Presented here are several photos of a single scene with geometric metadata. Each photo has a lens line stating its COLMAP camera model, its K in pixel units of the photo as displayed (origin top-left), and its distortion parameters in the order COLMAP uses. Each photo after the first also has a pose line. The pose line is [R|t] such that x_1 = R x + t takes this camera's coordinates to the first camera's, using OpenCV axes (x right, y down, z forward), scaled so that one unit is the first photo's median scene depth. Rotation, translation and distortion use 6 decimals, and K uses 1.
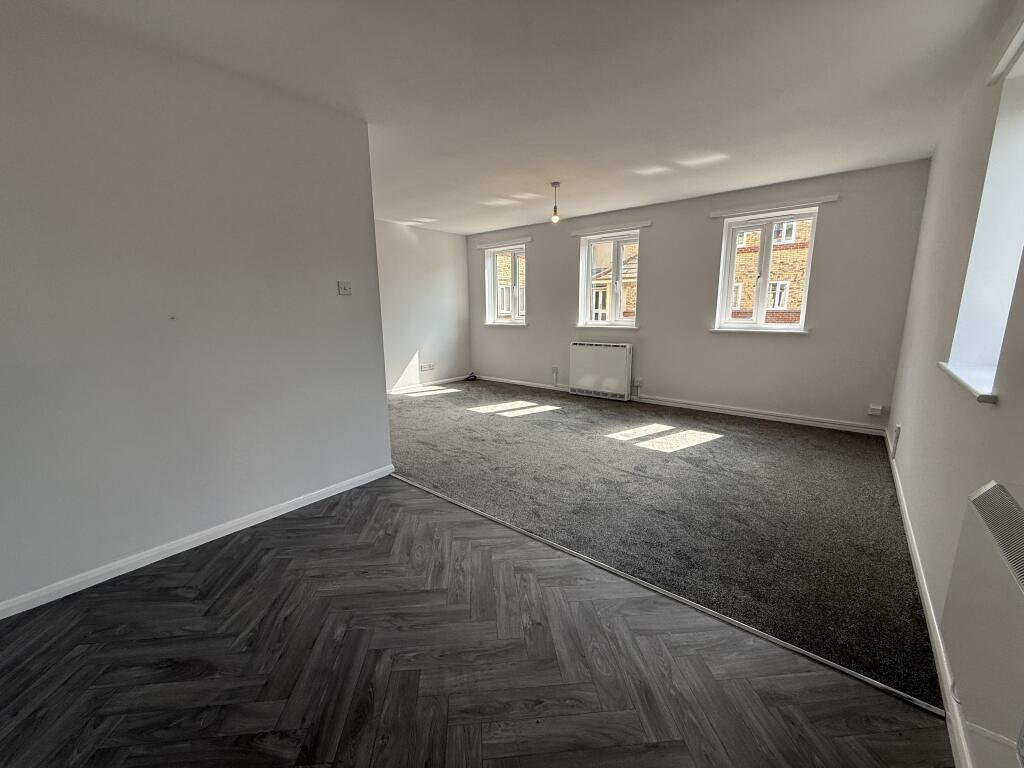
lens RADIAL K [[408.7, 0, 507.5], [0, 408.7, 378.6], [0, 0, 1]] dist [0.003724, 0.001009]
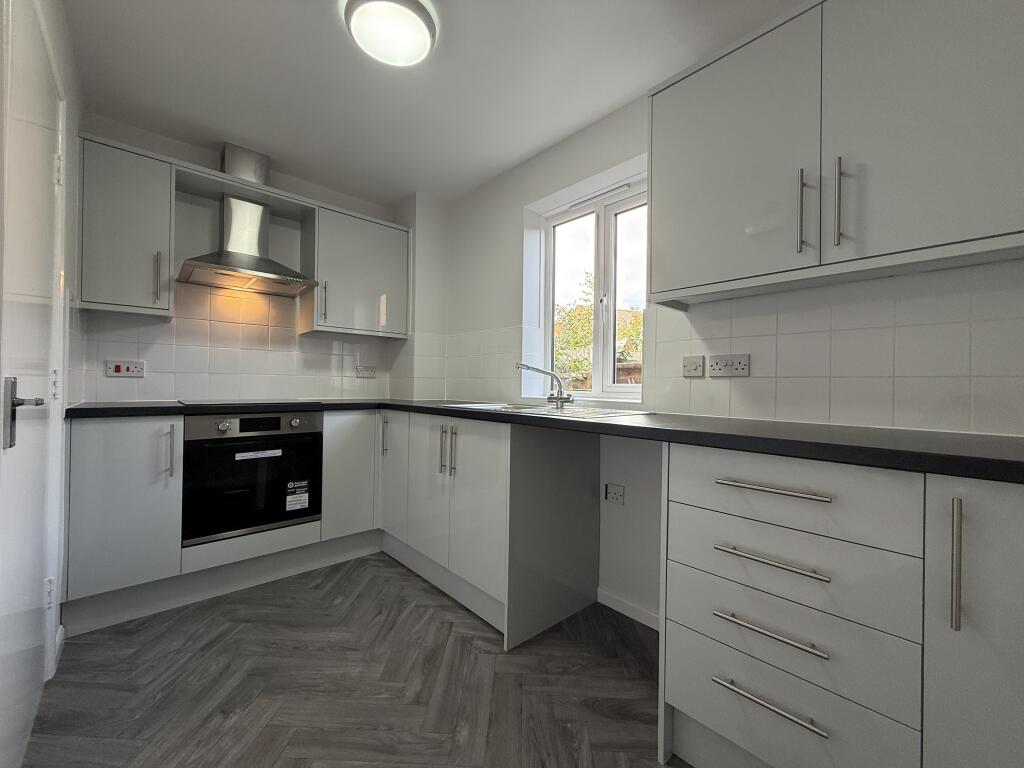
lens RADIAL K [[408.7, 0, 507.9], [0, 408.7, 383.5], [0, 0, 1]] dist [0.003724, 0.001009]
pose [[-0.992018, -0.003393, 0.126047, -0.642314], [0.017207, 0.986643, 0.161985, -0.182423], [-0.124913, 0.162861, -0.978710, 1.789730]]
